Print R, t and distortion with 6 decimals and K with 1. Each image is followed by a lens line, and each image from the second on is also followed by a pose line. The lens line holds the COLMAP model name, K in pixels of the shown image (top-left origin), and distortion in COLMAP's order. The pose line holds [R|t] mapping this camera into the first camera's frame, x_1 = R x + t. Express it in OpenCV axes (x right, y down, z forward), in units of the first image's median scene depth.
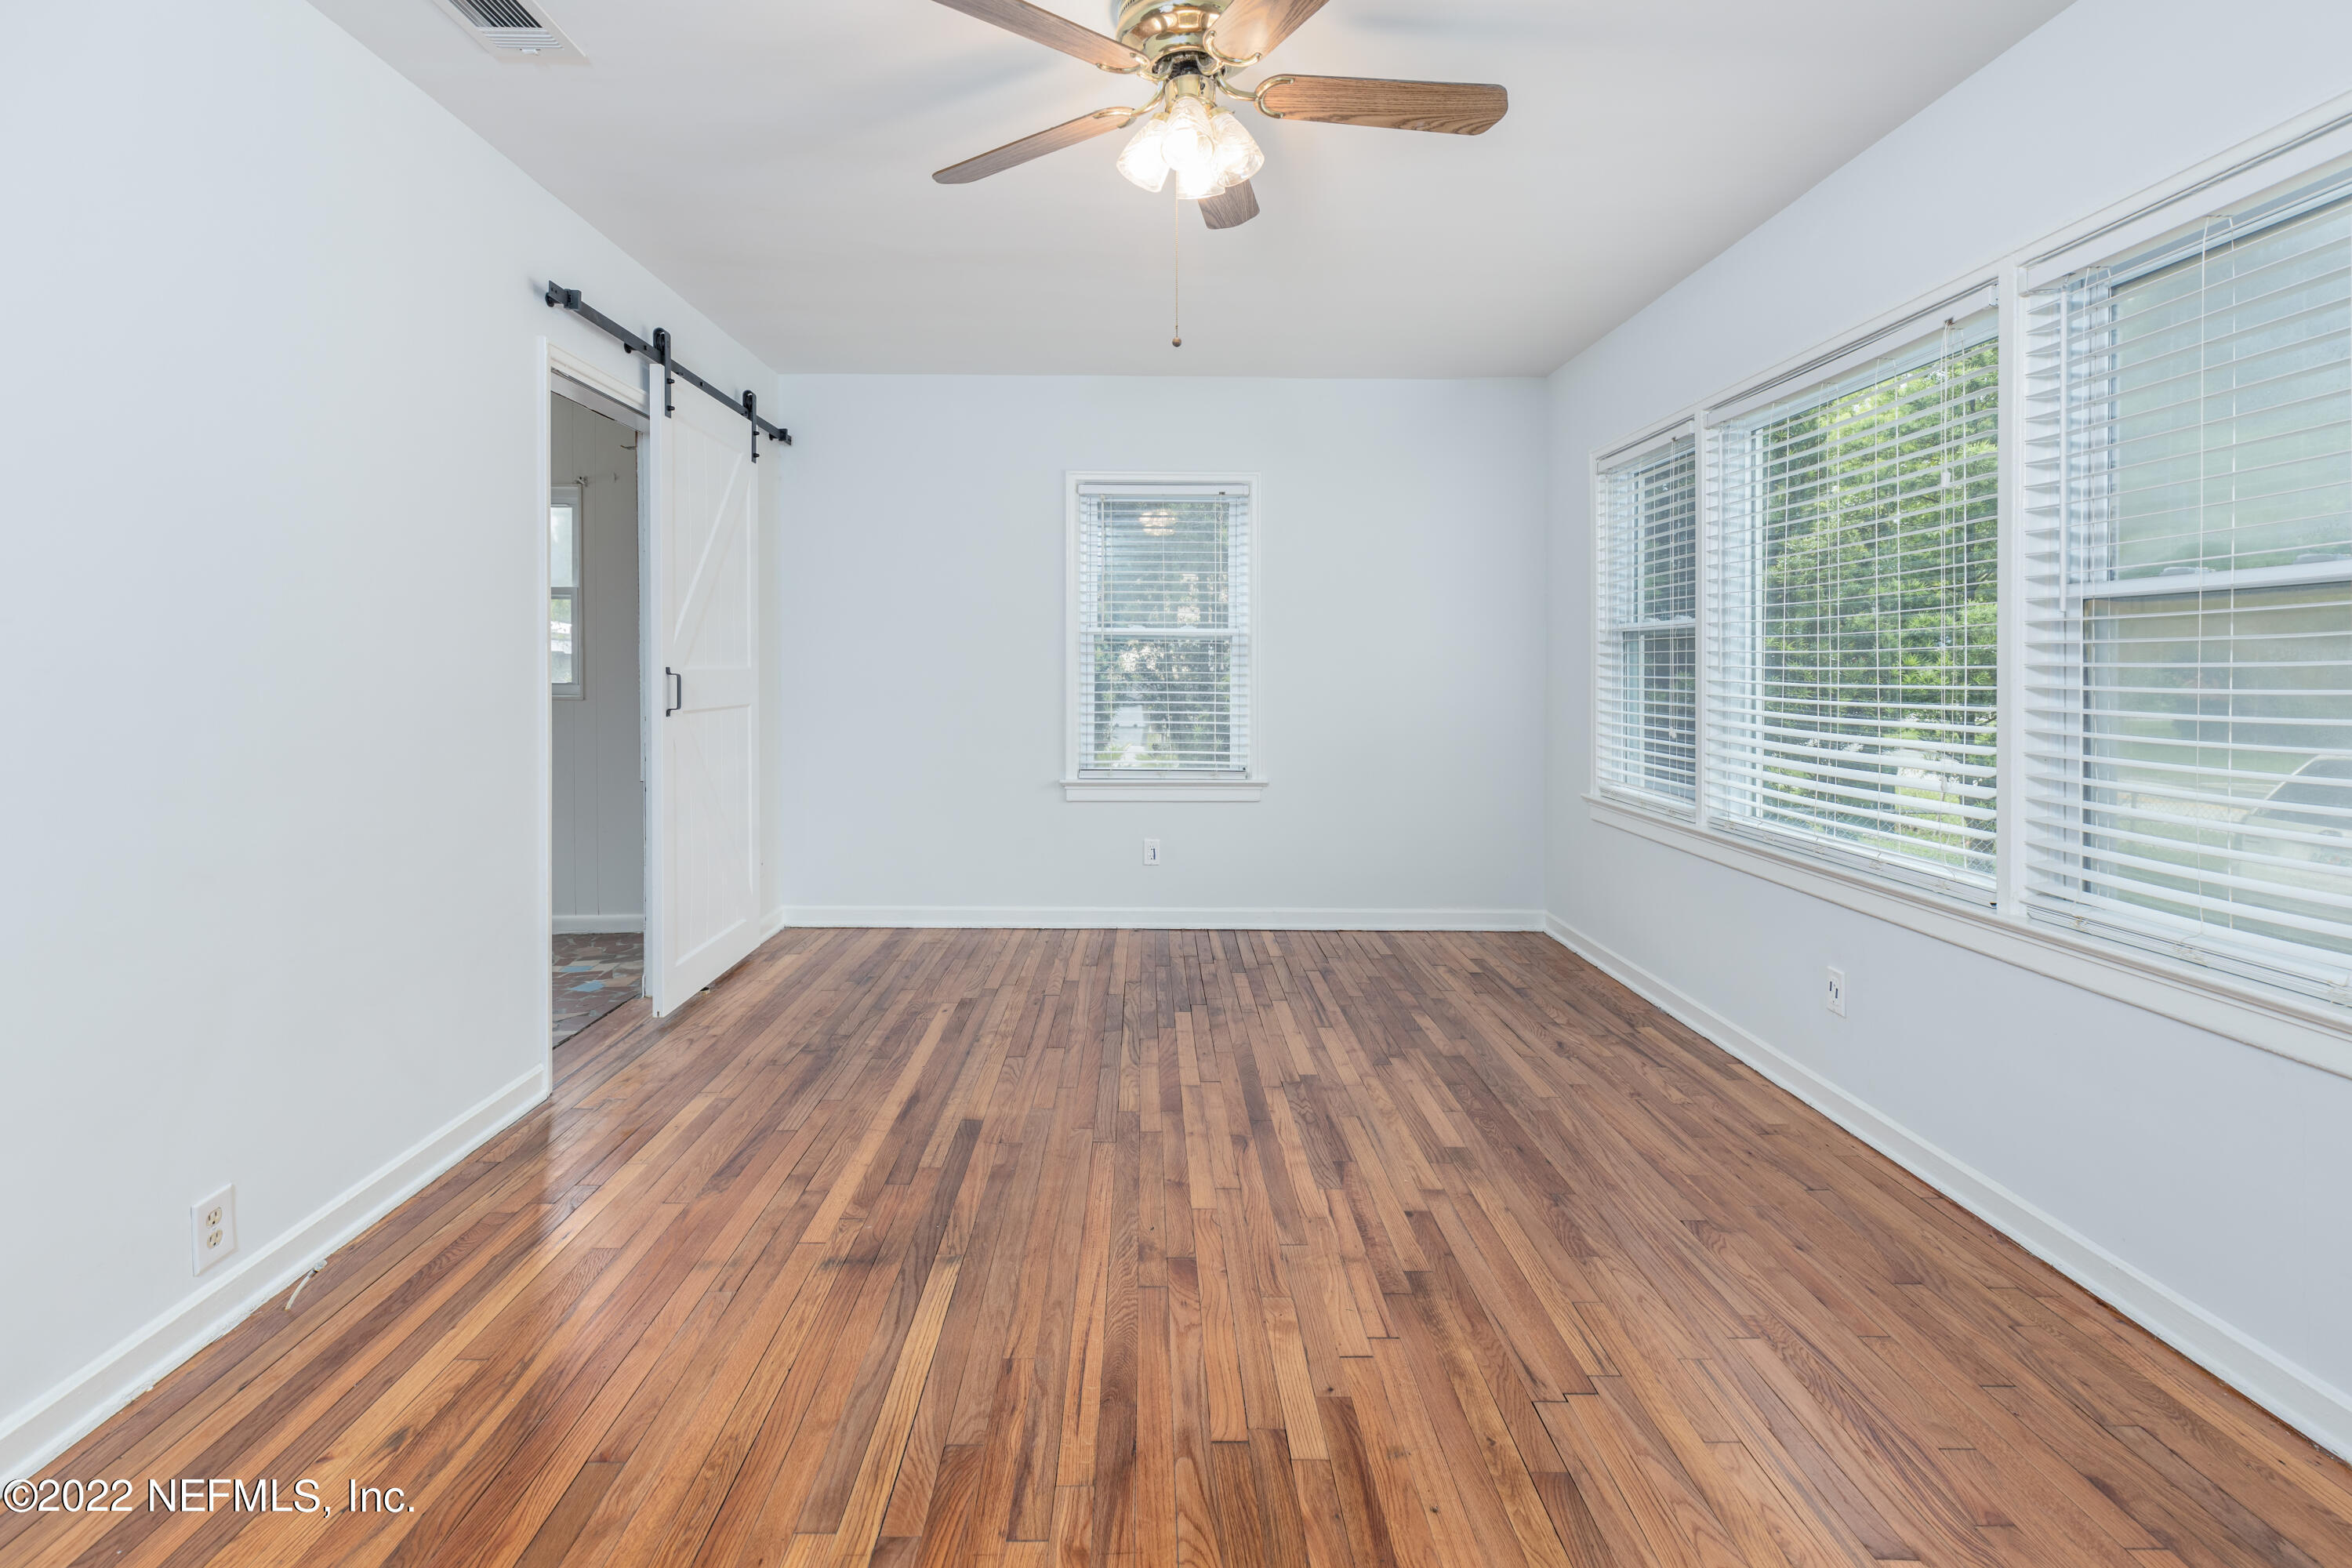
lens RADIAL K [[1116.9, 0, 1191.6], [0, 1116.9, 672.3], [0, 0, 1]] dist [0.012088, -0.001378]
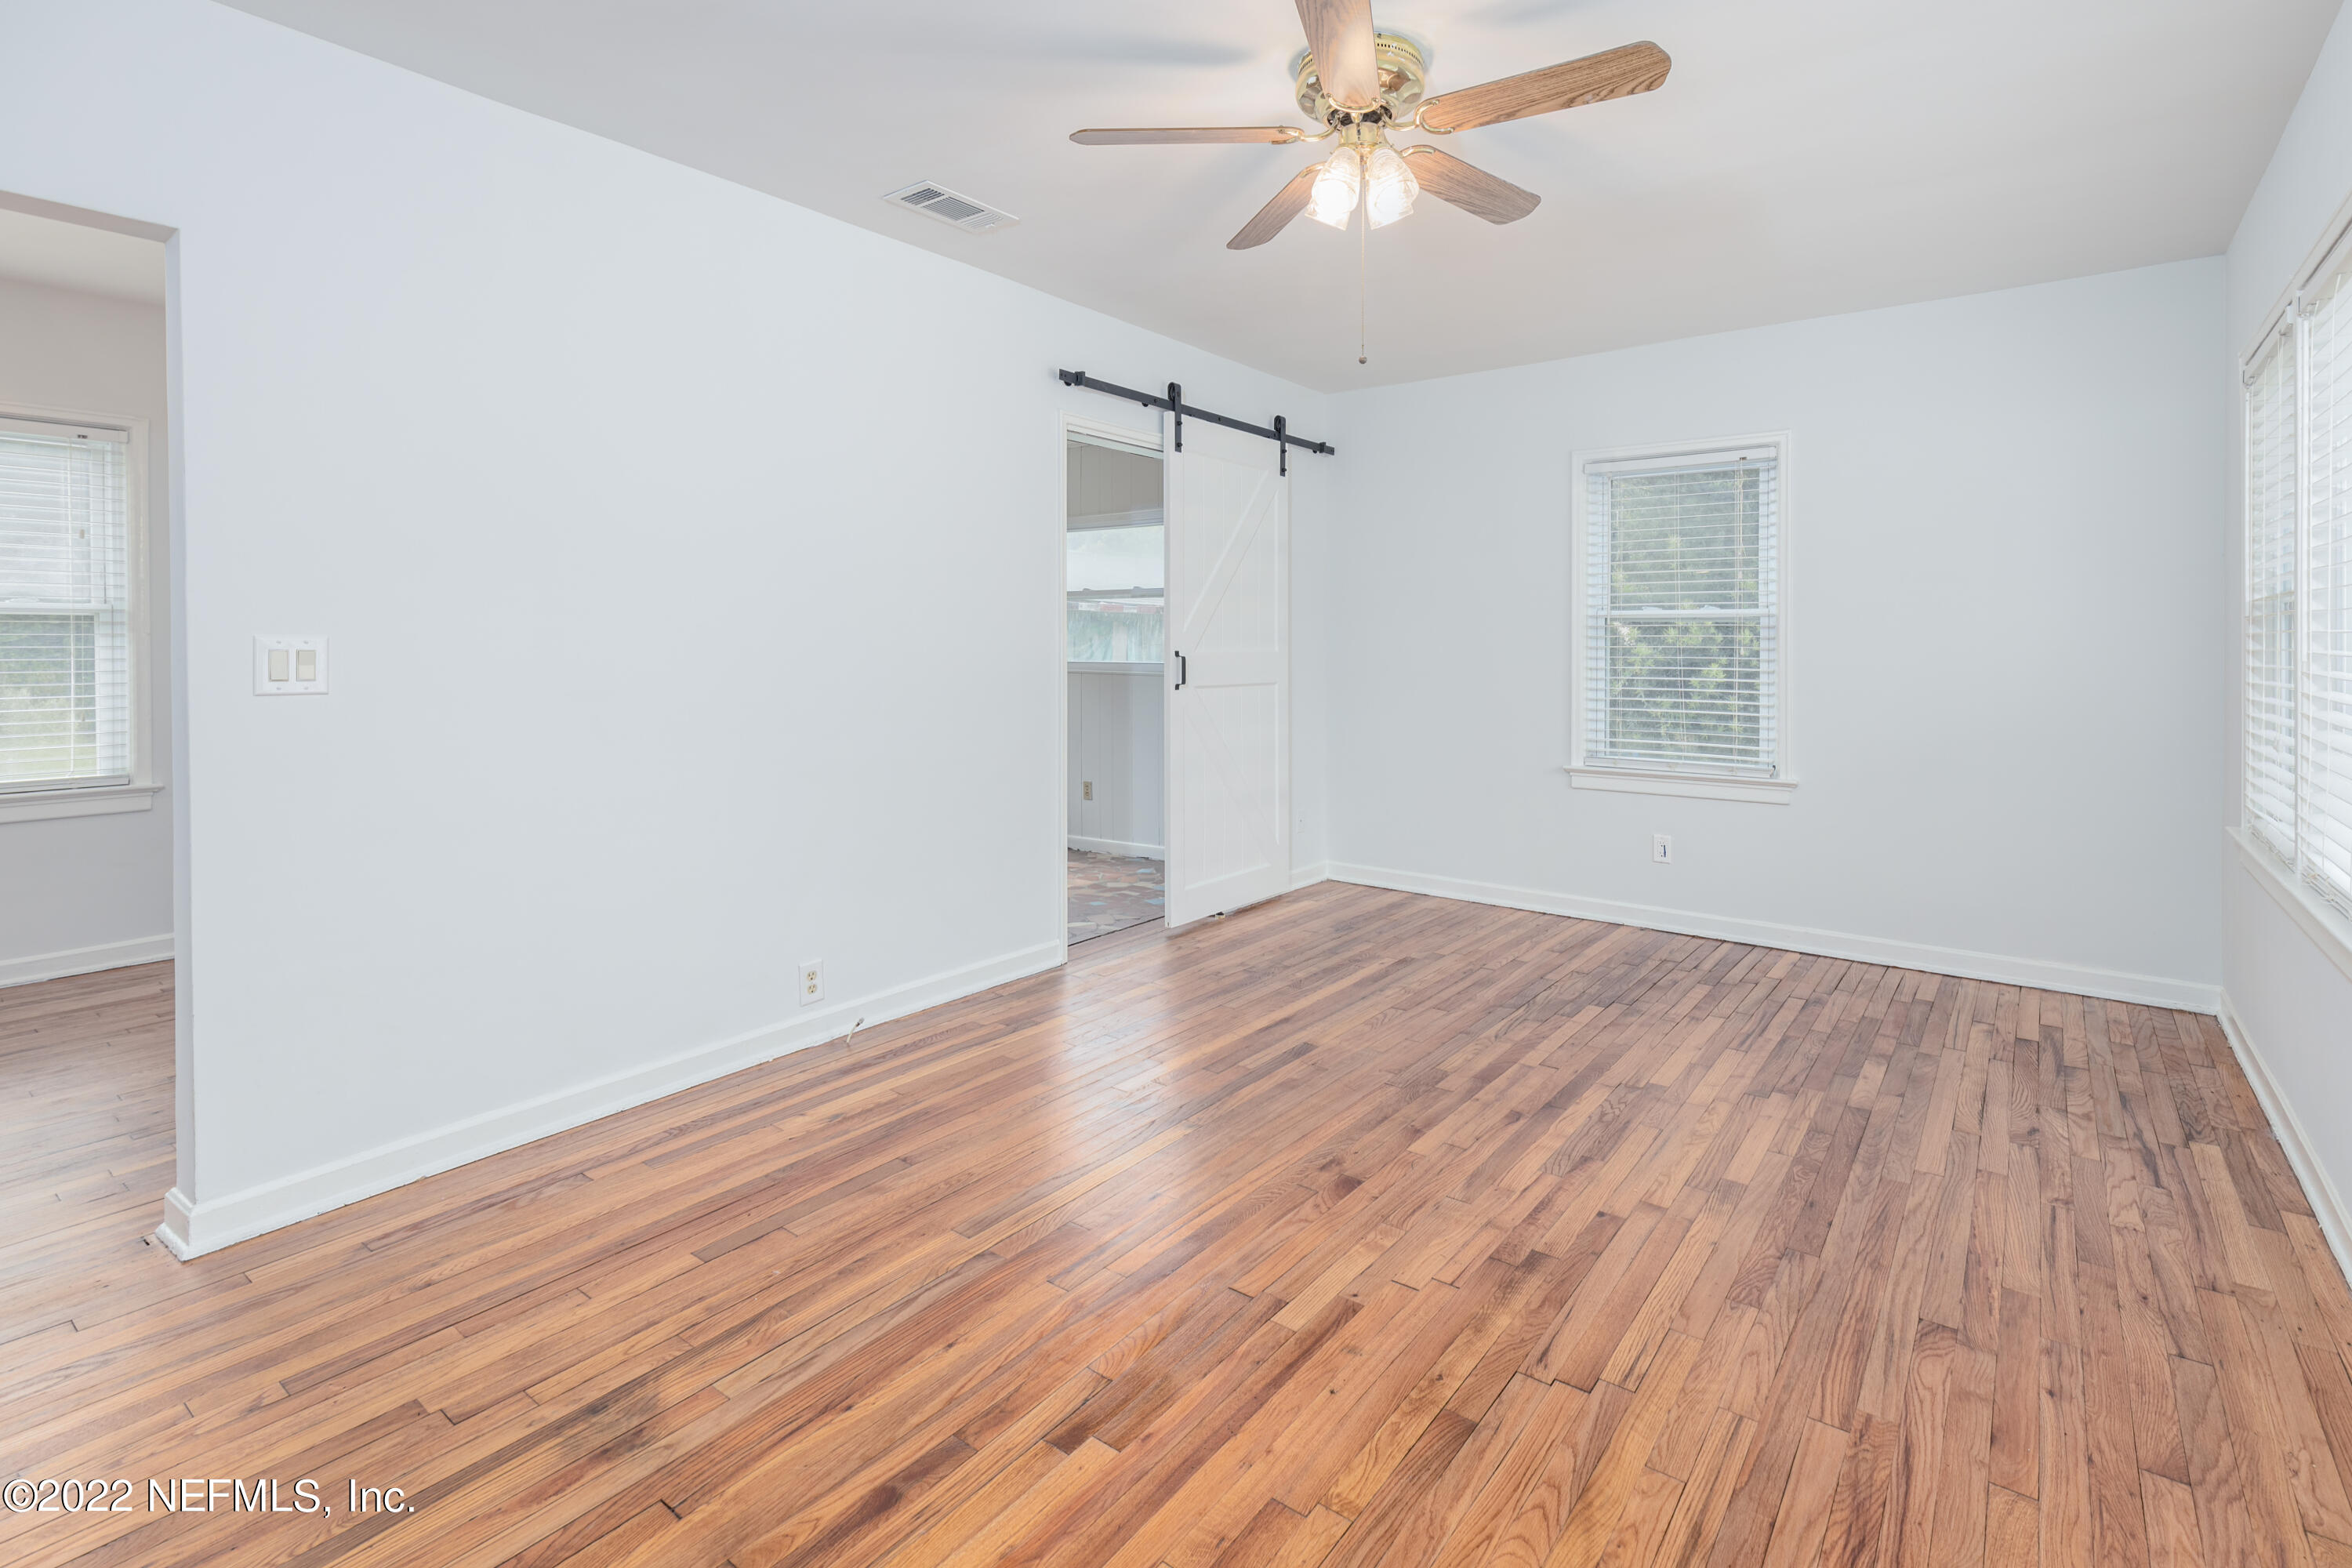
lens RADIAL K [[1154.6, 0, 1210.0], [0, 1154.6, 662.1], [0, 0, 1]] dist [0.013601, -0.004722]
pose [[0.789288, 0.007677, -0.613976, 0.484229], [-0.004284, 0.999966, 0.006997, -0.001826], [0.614009, -0.002892, 0.789294, -0.002293]]
